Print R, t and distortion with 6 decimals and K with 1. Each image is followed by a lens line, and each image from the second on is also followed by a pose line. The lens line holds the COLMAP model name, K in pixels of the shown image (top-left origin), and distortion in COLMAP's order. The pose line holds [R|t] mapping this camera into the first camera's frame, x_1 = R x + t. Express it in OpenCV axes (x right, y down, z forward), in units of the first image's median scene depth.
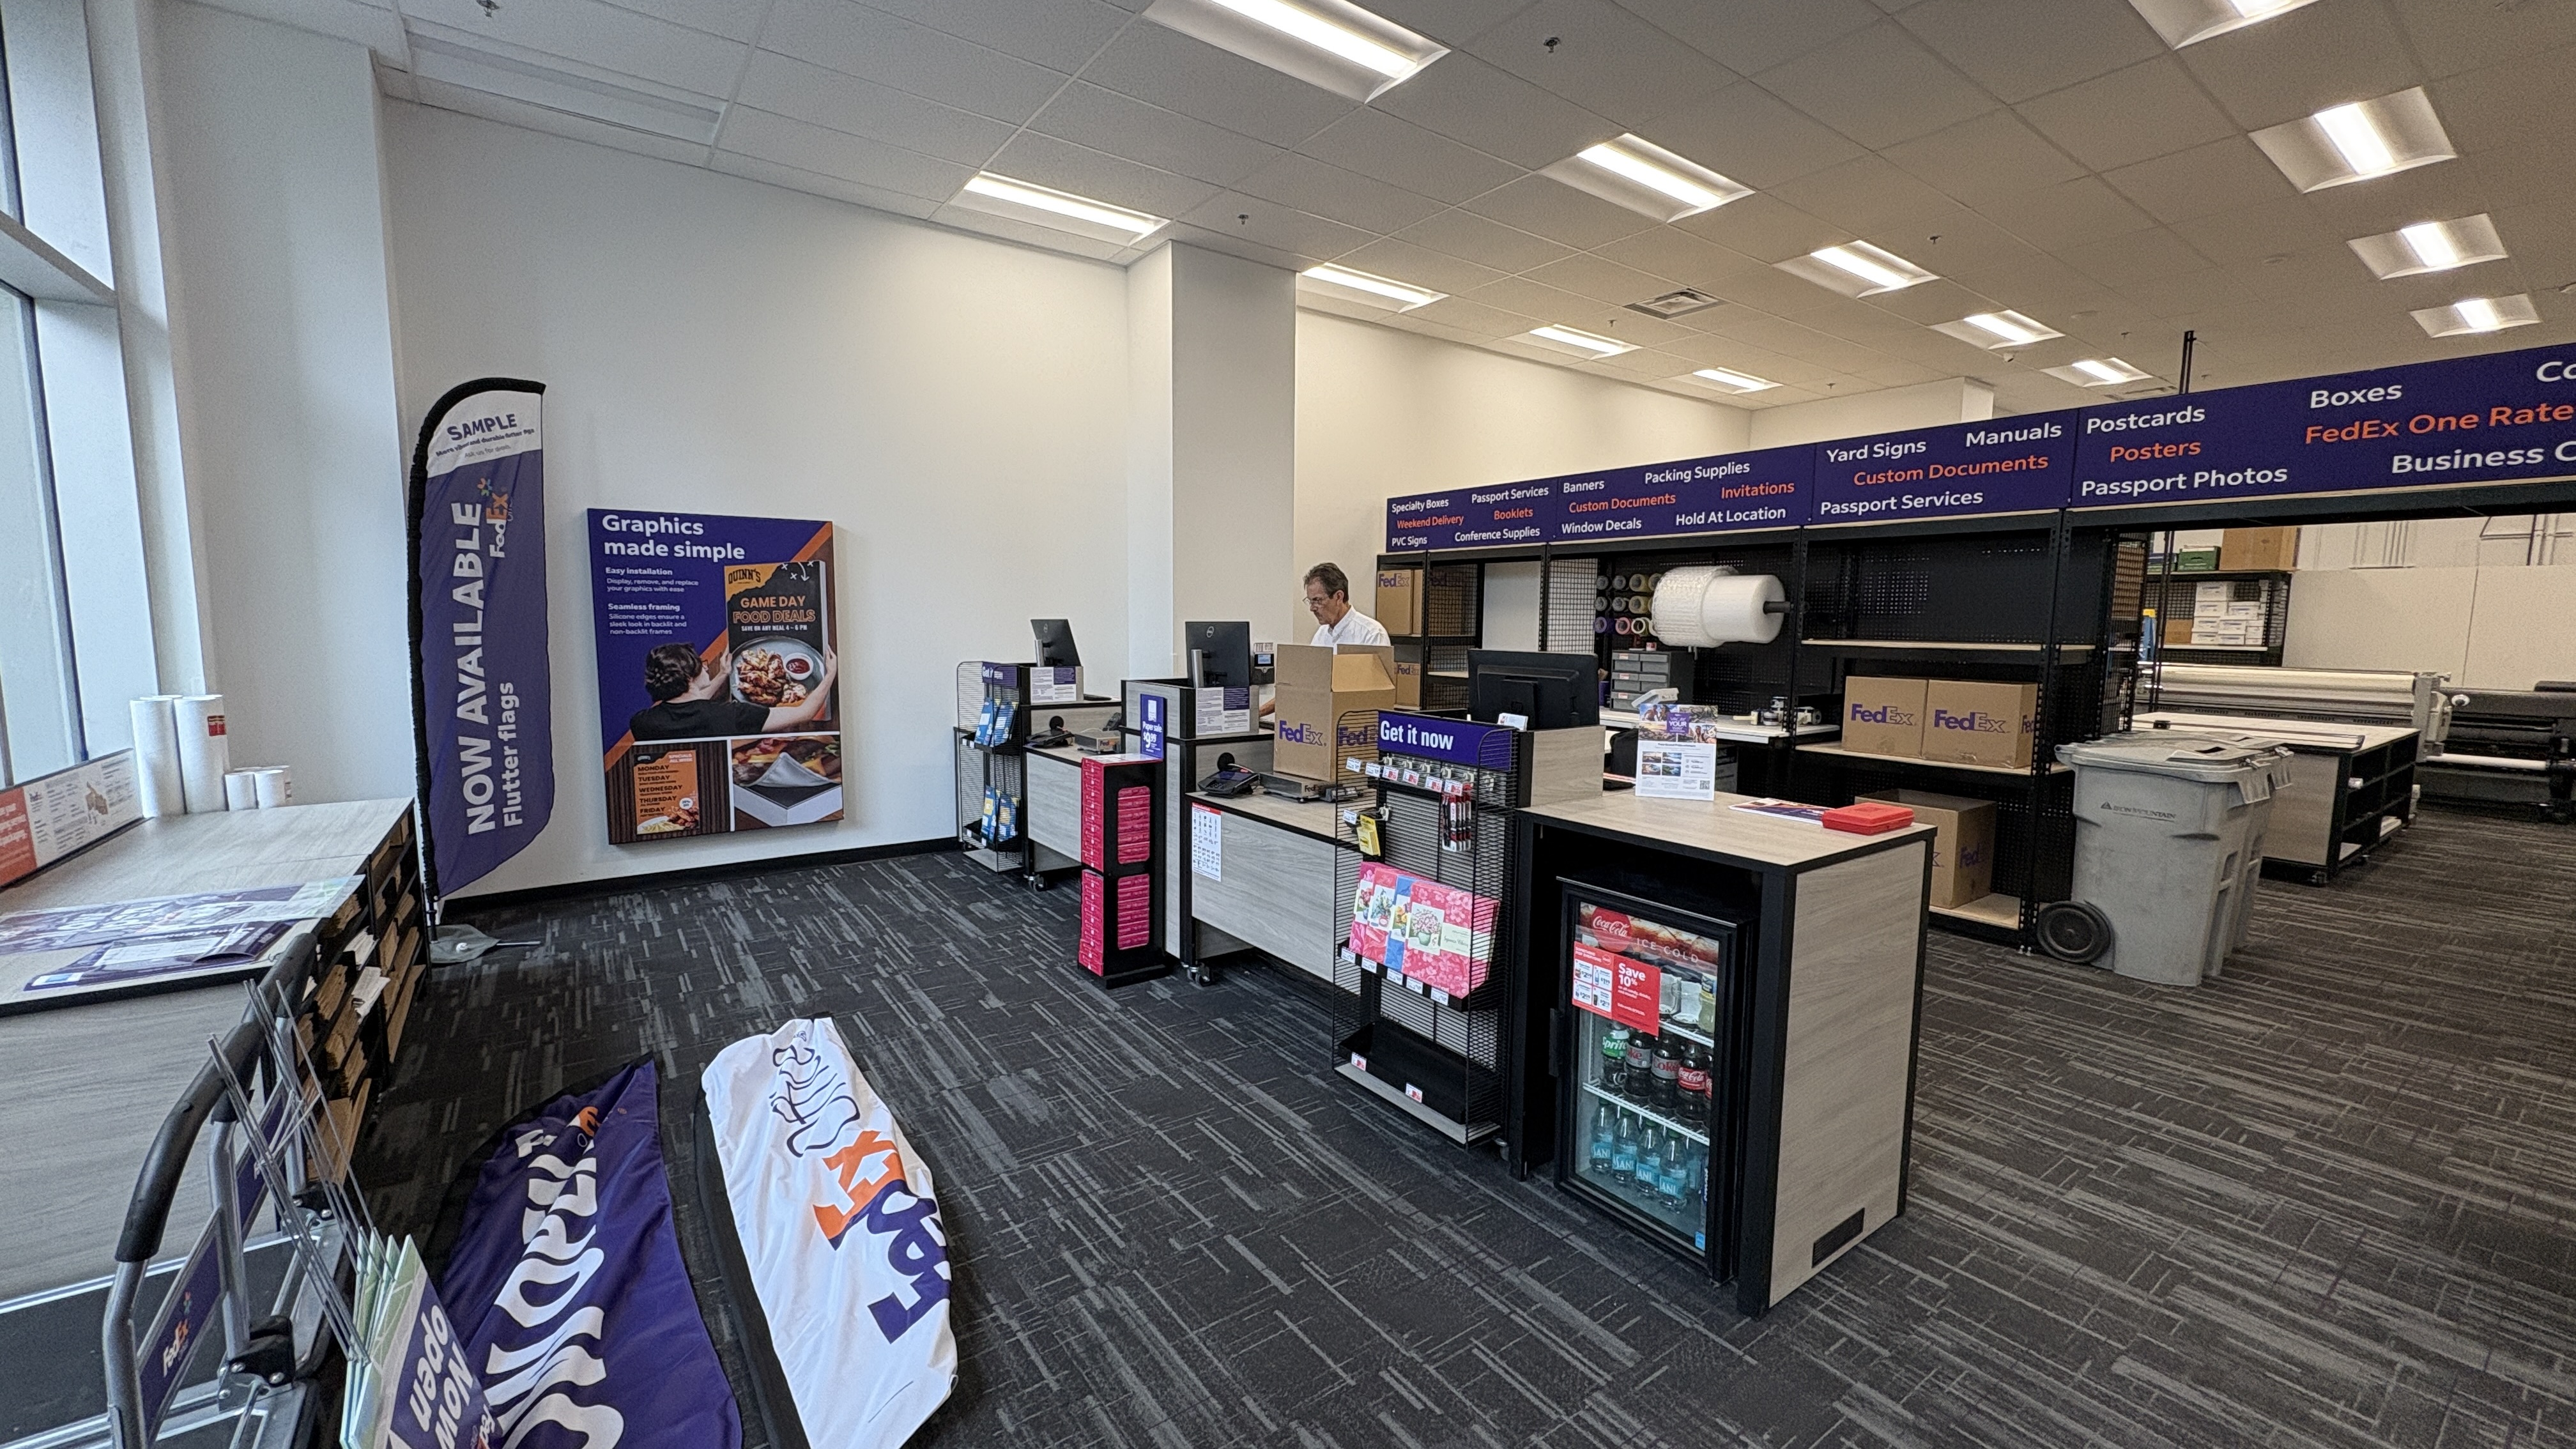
lens RADIAL K [[1022.0, 0, 1306.0], [0, 1022.0, 721.2], [0, 0, 1]] dist [0.007036, 0.000210]
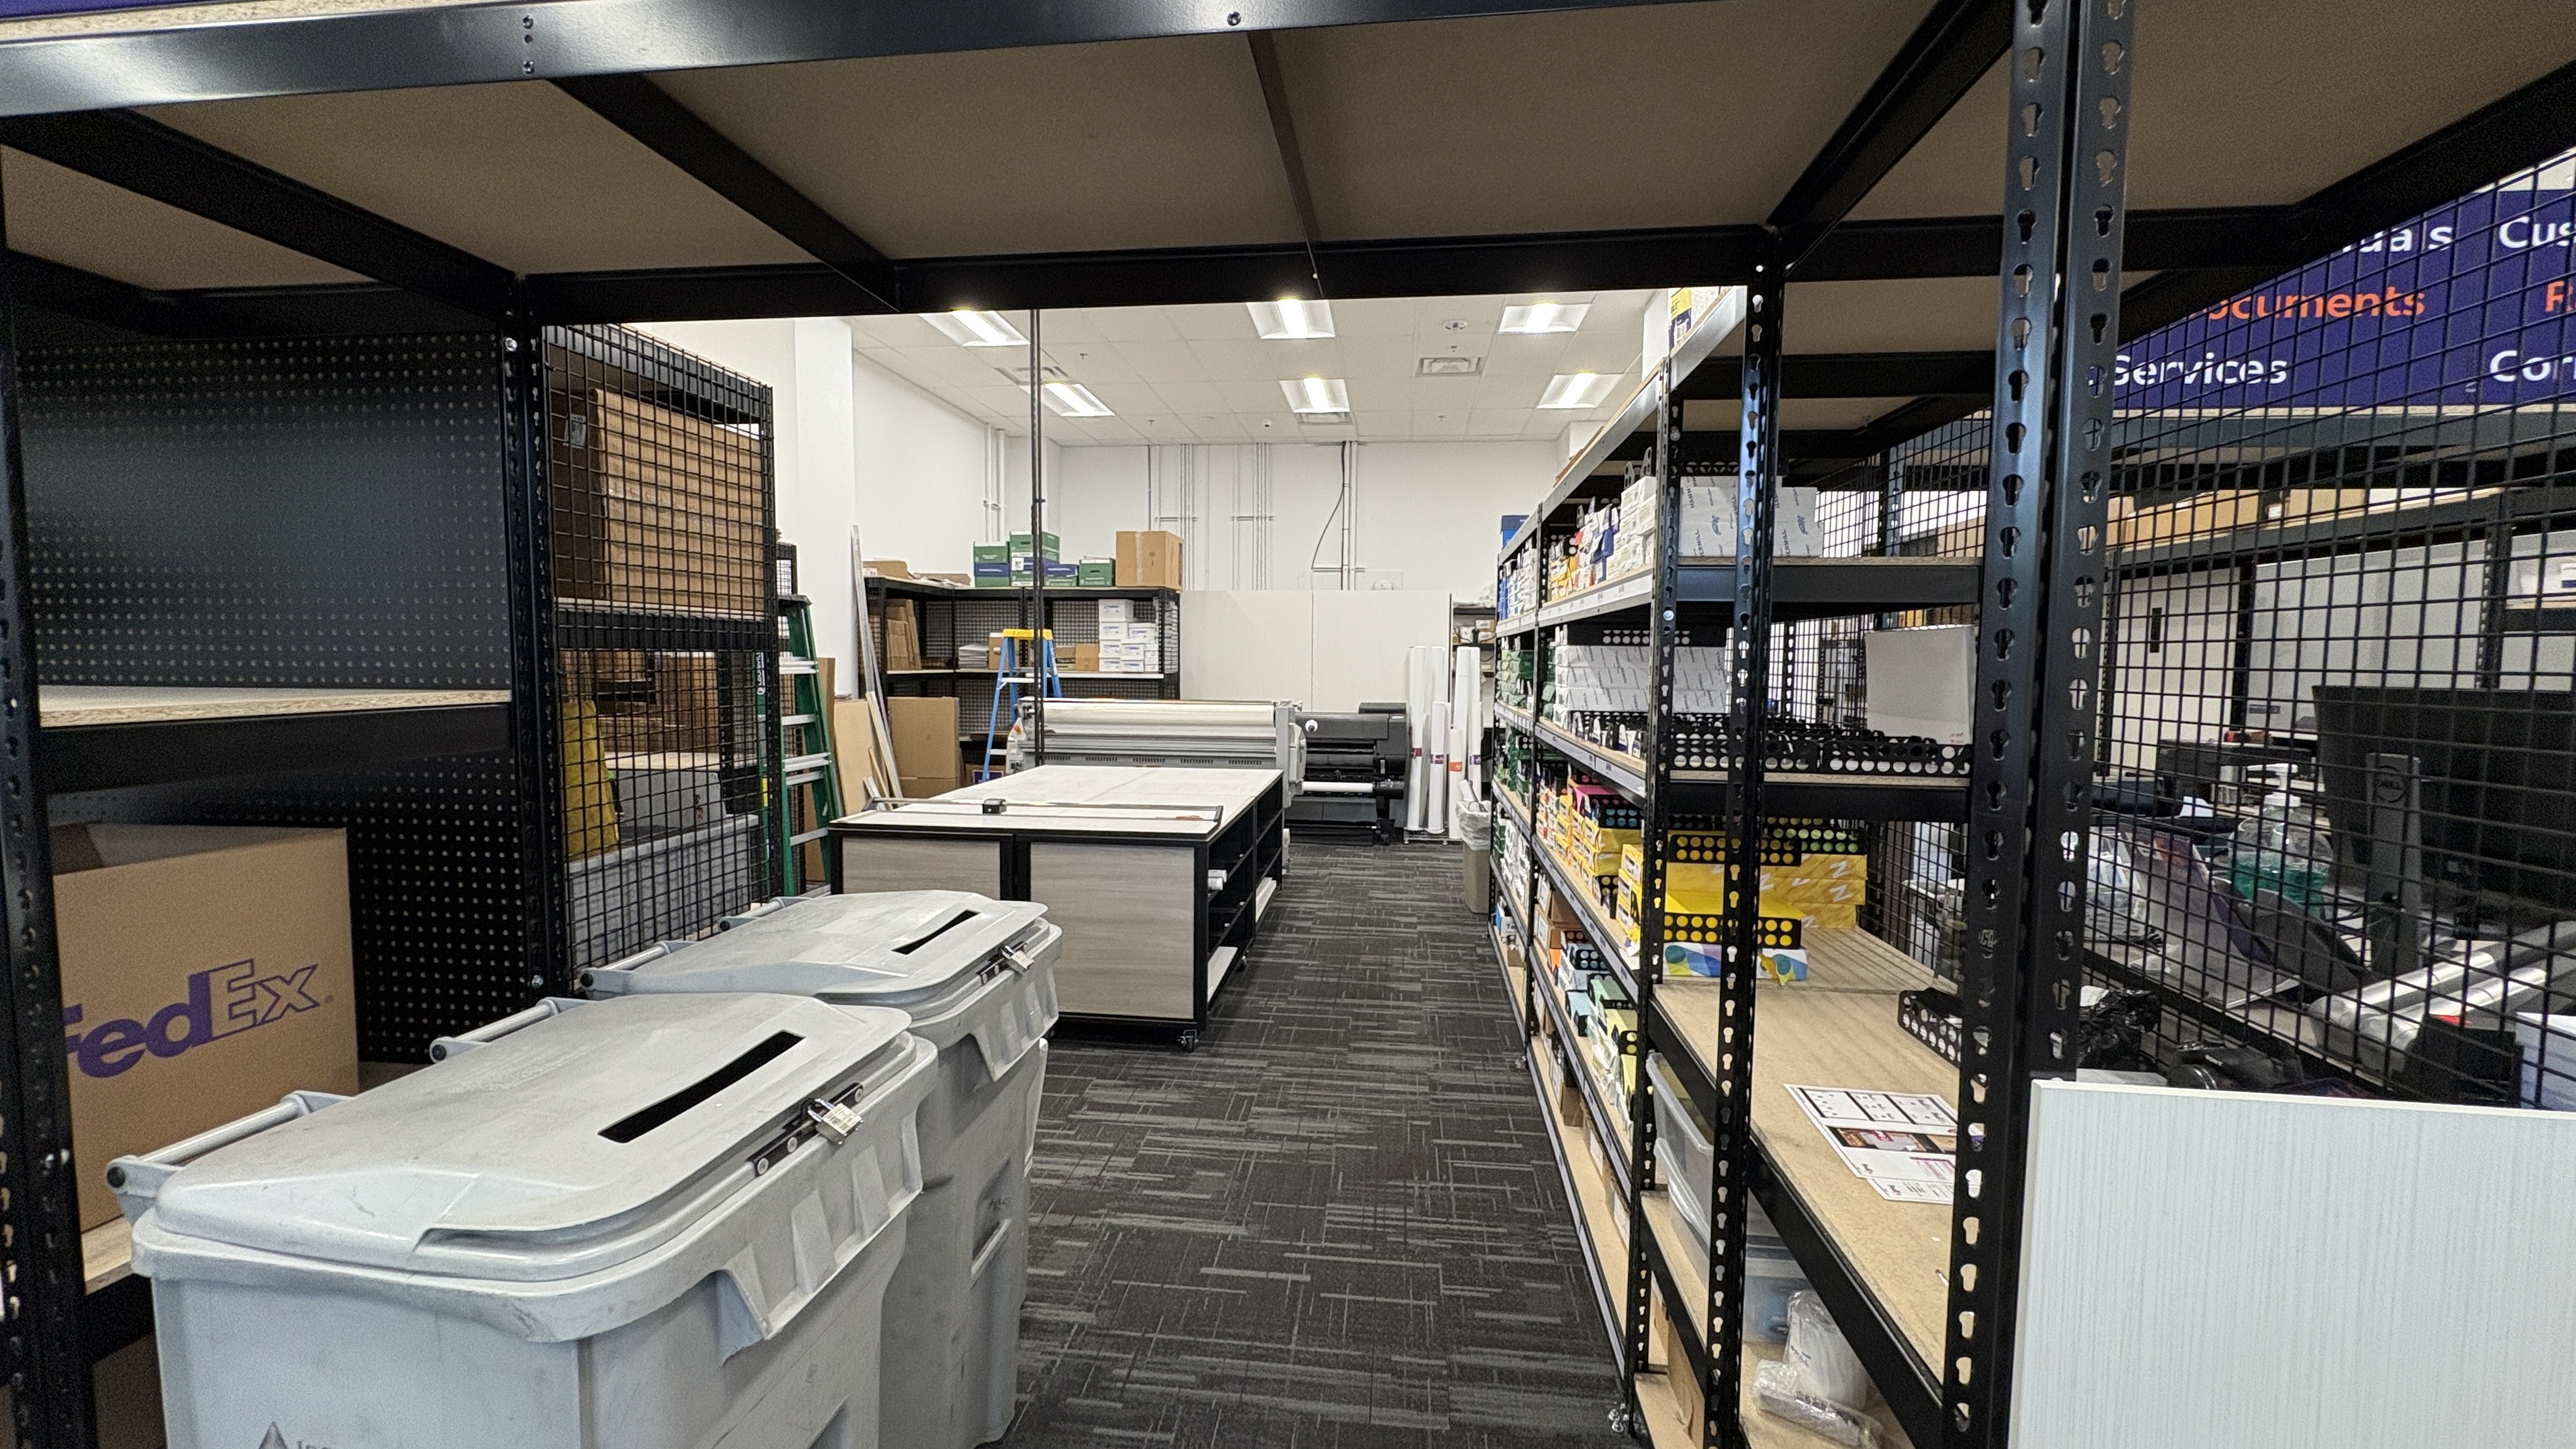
lens RADIAL K [[1022.0, 0, 1295.1], [0, 1022.0, 728.9], [0, 0, 1]] dist [0.007036, 0.000210]
pose [[0.679175, -0.059285, 0.731578, 0.415468], [0.075956, 0.997058, 0.010284, -0.029181], [-0.730036, 0.048584, 0.681680, 0.365637]]
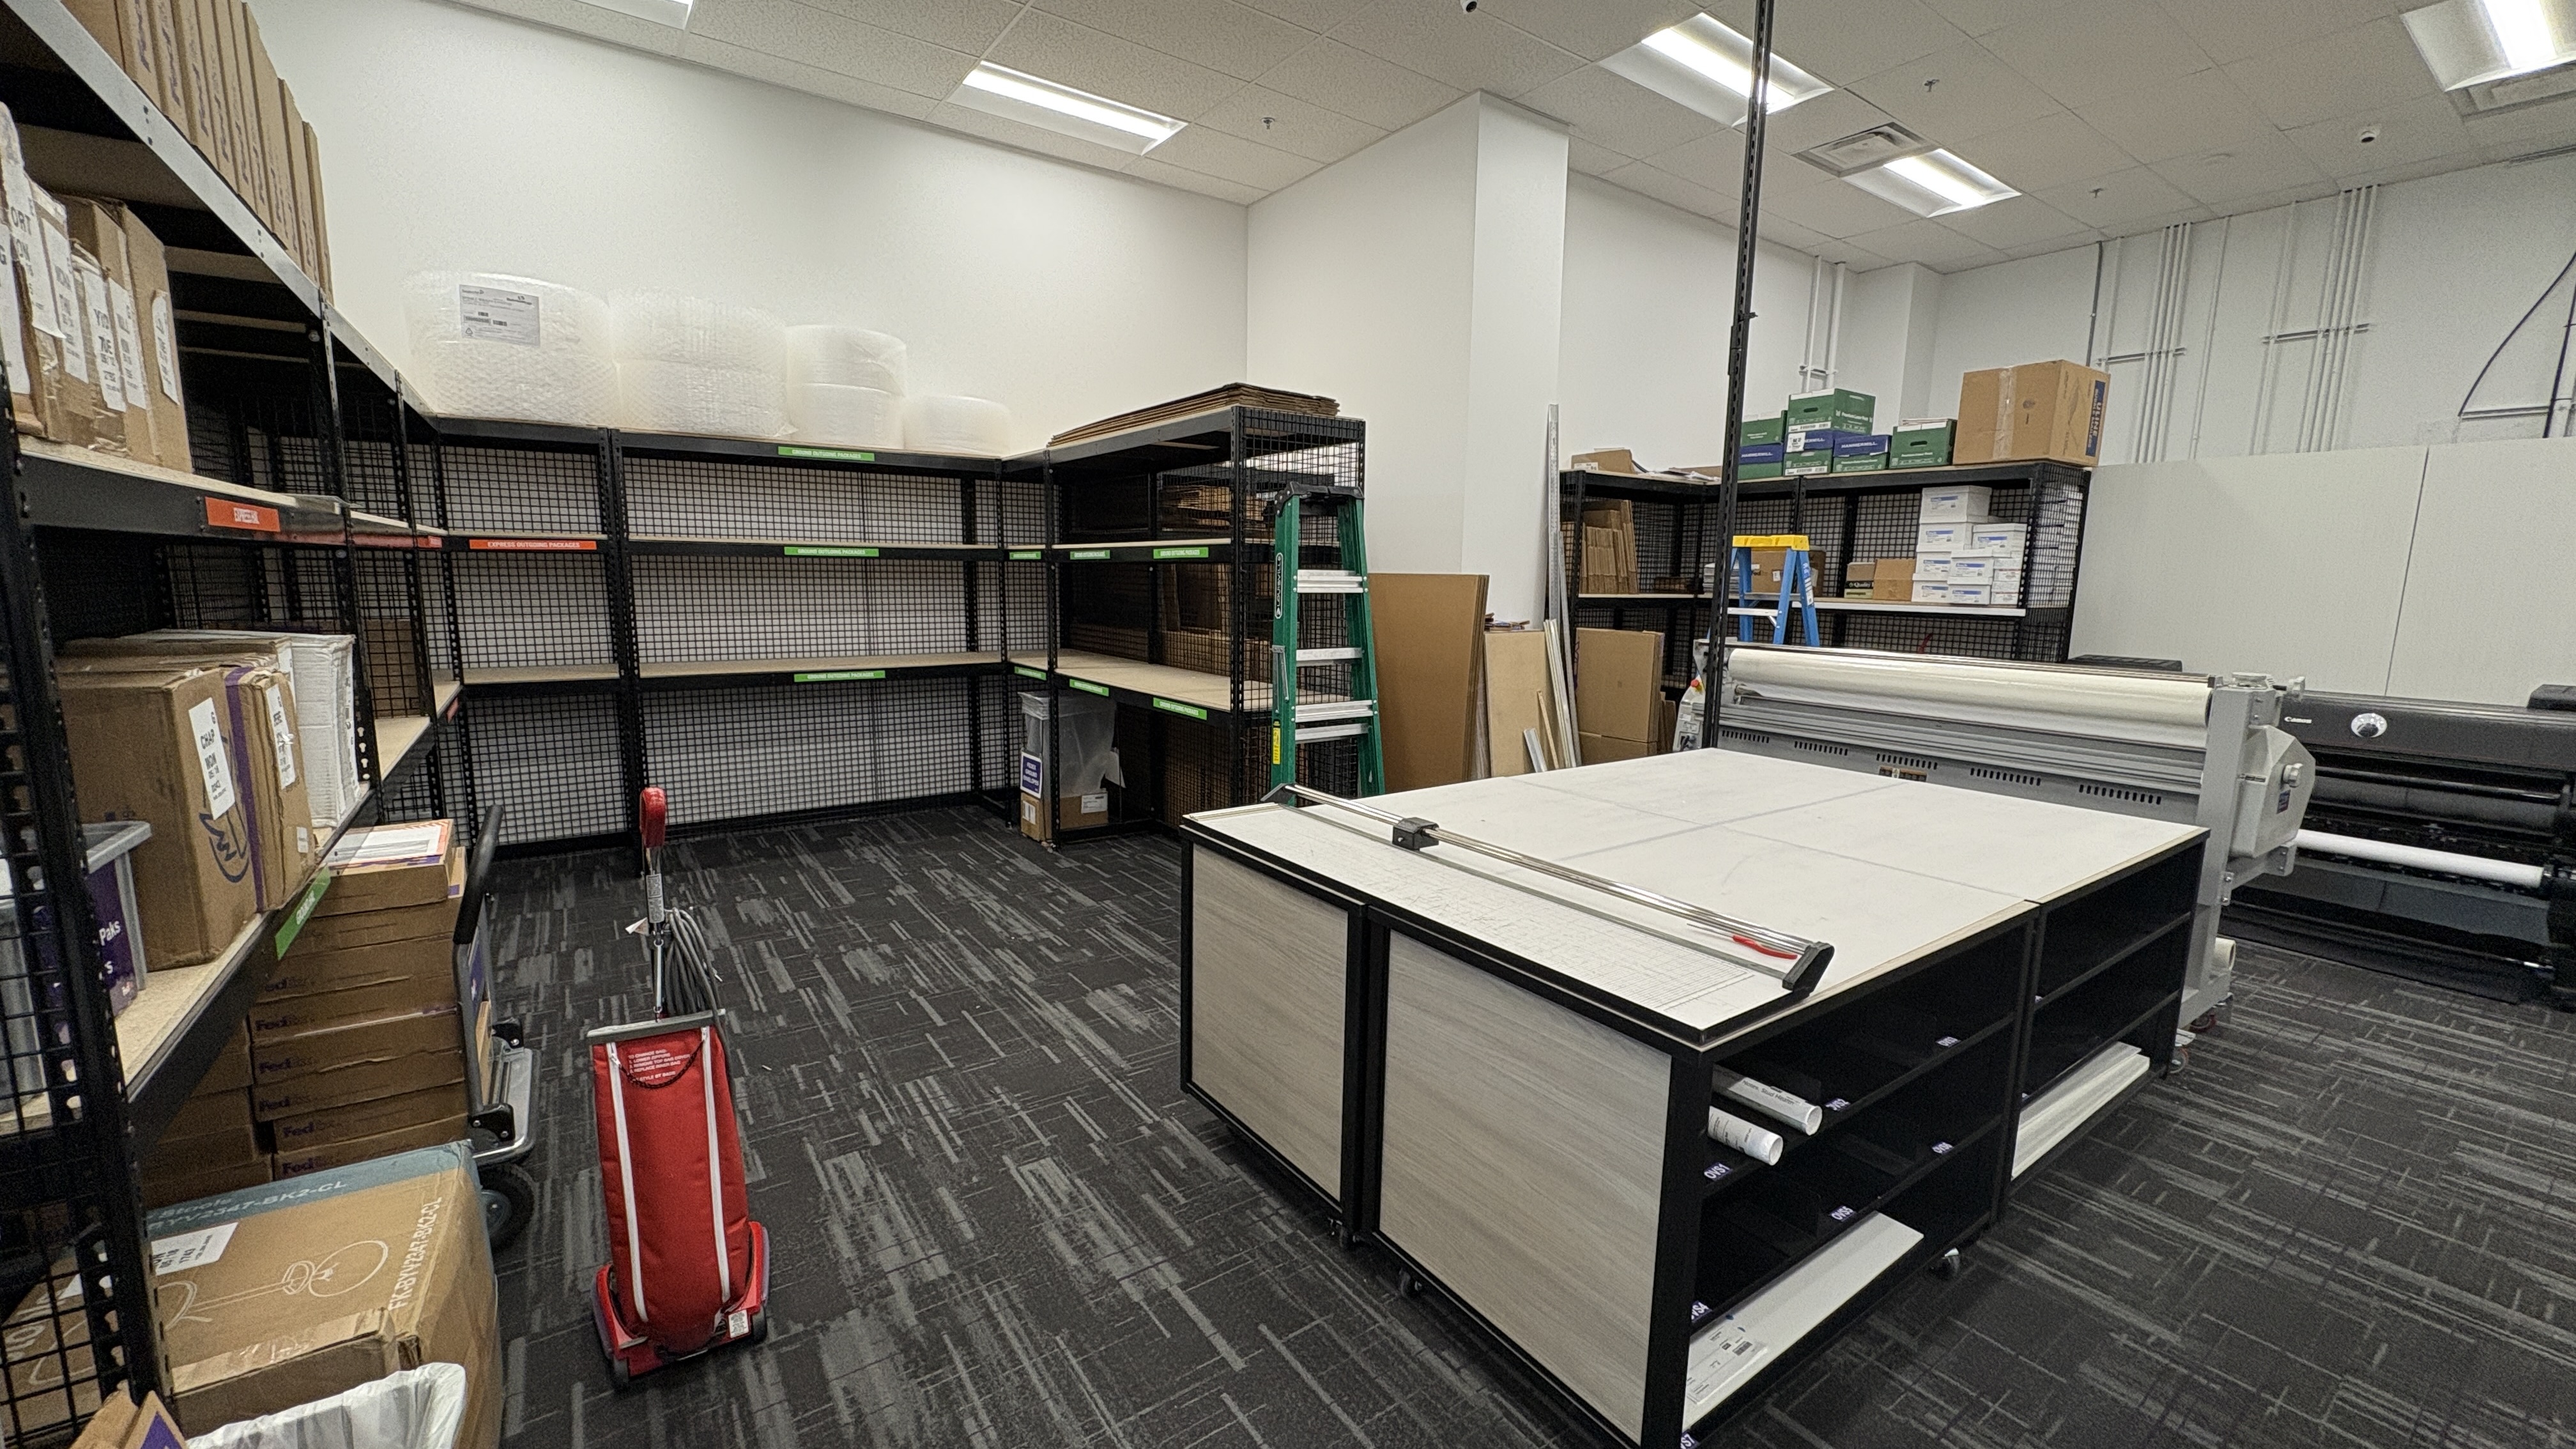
lens RADIAL K [[1022.0, 0, 1313.3], [0, 1022.0, 718.0], [0, 0, 1]] dist [0.007036, 0.000210]
pose [[0.999912, 0.006389, -0.011658, 0.650010], [-0.005909, 0.999149, 0.040829, -0.040399], [0.011909, -0.040757, 0.999098, 0.530830]]
